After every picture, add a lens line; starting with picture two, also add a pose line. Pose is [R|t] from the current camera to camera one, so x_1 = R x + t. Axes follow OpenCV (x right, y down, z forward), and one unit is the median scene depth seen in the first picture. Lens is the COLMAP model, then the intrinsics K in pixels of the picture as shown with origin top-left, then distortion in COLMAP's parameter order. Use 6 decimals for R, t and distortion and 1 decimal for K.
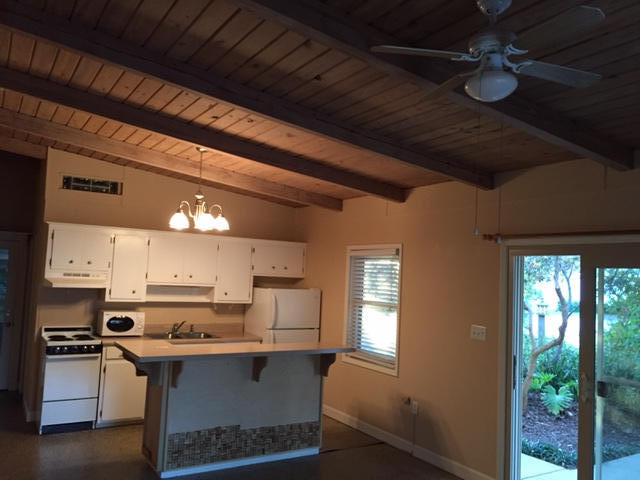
lens RADIAL K [[552.8, 0, 320.9], [0, 552.8, 239.0], [0, 0, 1]] dist [0.068010, -0.070478]
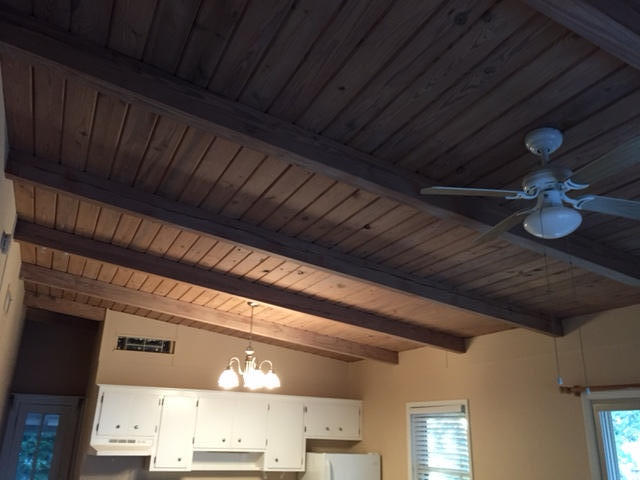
lens RADIAL K [[552.8, 0, 319.1], [0, 552.8, 238.7], [0, 0, 1]] dist [0.068010, -0.070478]
pose [[0.994974, -0.046481, -0.088688, -0.002869], [0.020414, 0.961289, -0.274784, 0.001793], [0.098027, 0.271593, 0.957407, 0.027124]]
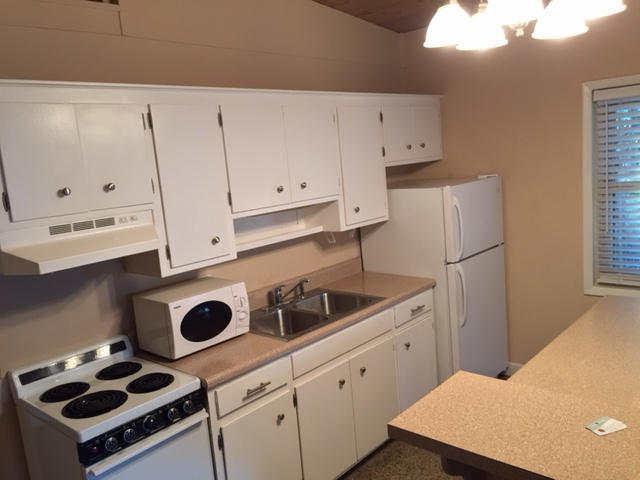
lens RADIAL K [[552.8, 0, 317.4], [0, 552.8, 243.7], [0, 0, 1]] dist [0.068010, -0.070478]
pose [[0.948504, -0.174869, 0.264123, -0.420536], [0.111318, 0.964641, 0.238906, 0.005455], [-0.296561, -0.197202, 0.934432, 0.656619]]
